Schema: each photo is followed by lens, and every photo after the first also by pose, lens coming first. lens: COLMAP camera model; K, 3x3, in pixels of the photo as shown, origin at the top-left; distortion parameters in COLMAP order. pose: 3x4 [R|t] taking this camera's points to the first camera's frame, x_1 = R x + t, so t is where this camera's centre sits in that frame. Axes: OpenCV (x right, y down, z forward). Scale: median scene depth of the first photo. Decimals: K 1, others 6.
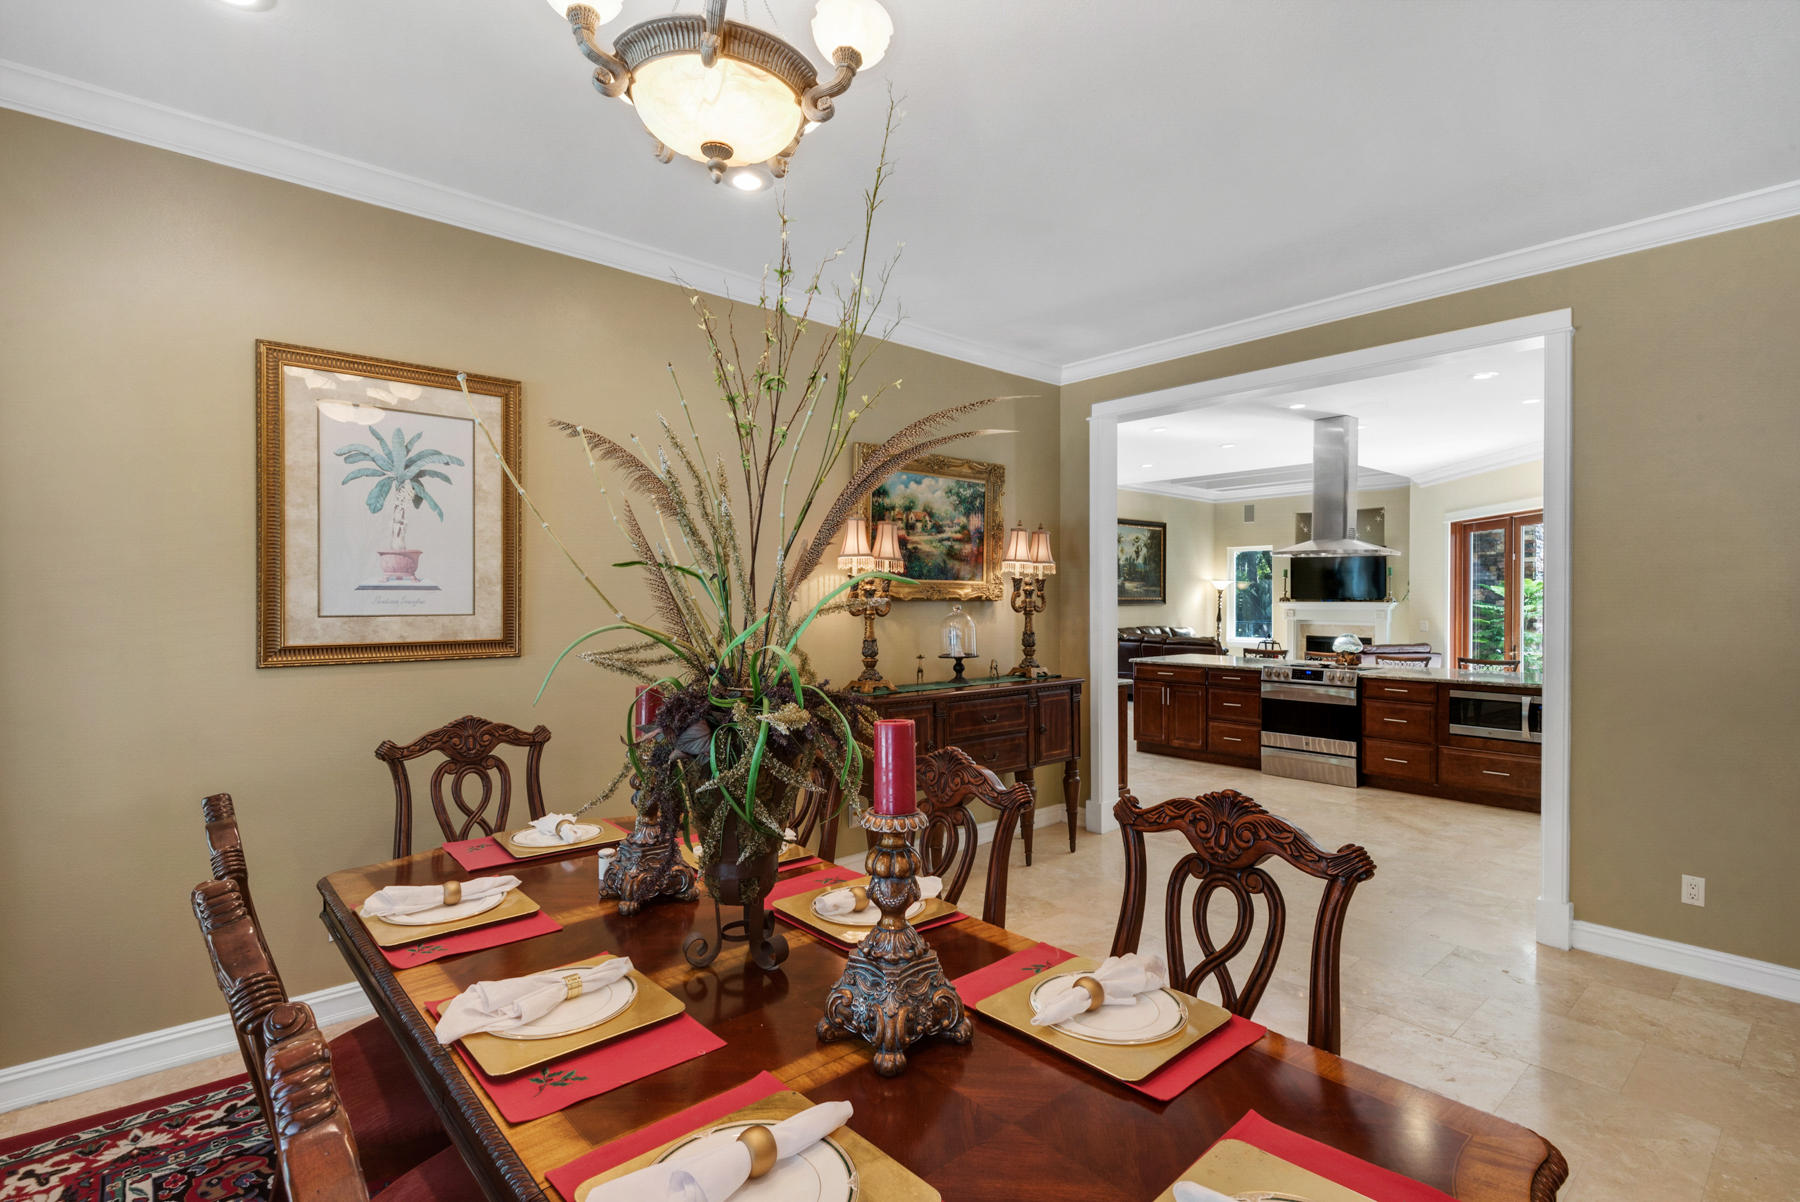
lens RADIAL K [[848.9, 0, 893.6], [0, 848.9, 599.5], [0, 0, 1]] dist [0.006269, -0.006038]
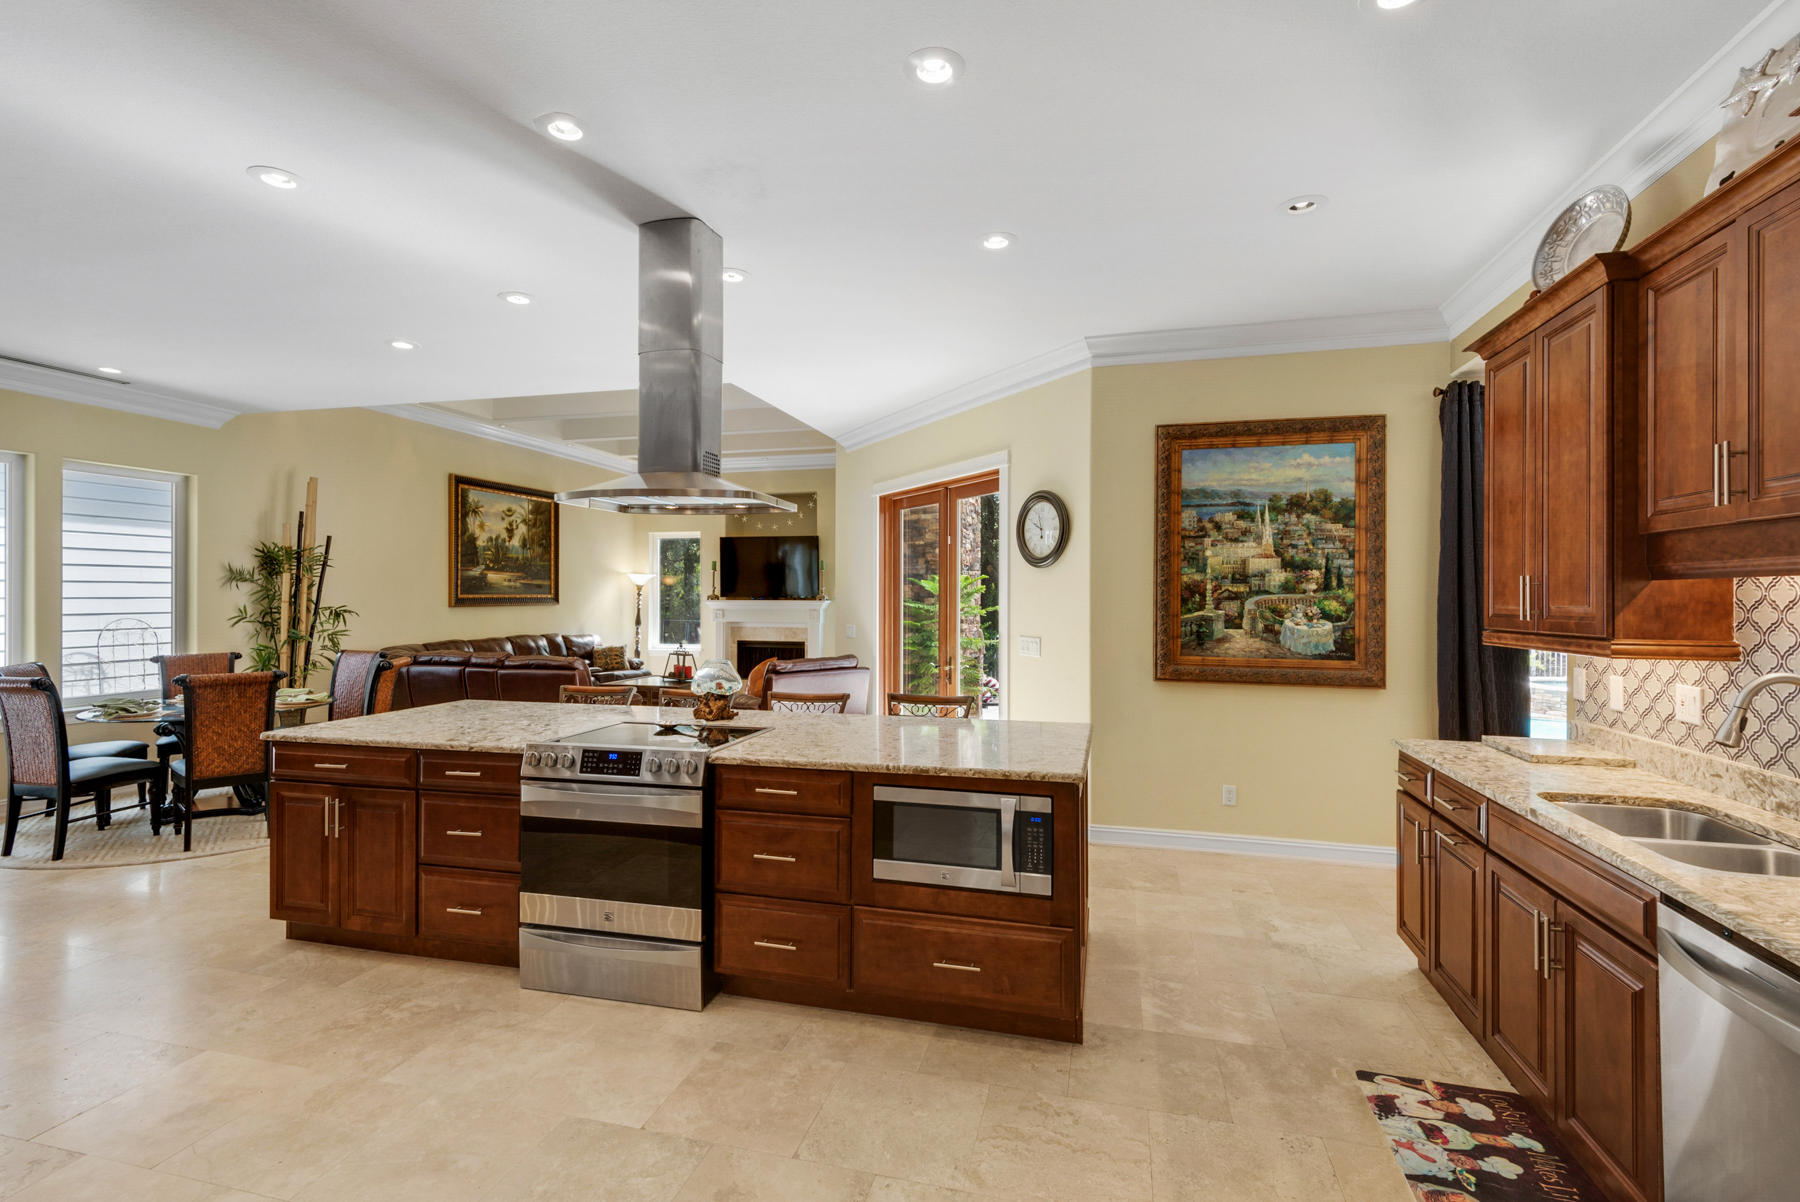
lens RADIAL K [[824.3, 0, 895.6], [0, 824.3, 595.6], [0, 0, 1]] dist [-0.000063, 0.000043]
pose [[0.828097, -0.000127, 0.560584, 0.254393], [0.002214, 0.999993, -0.003043, 0.001388], [-0.560580, 0.003761, 0.828092, 0.383010]]
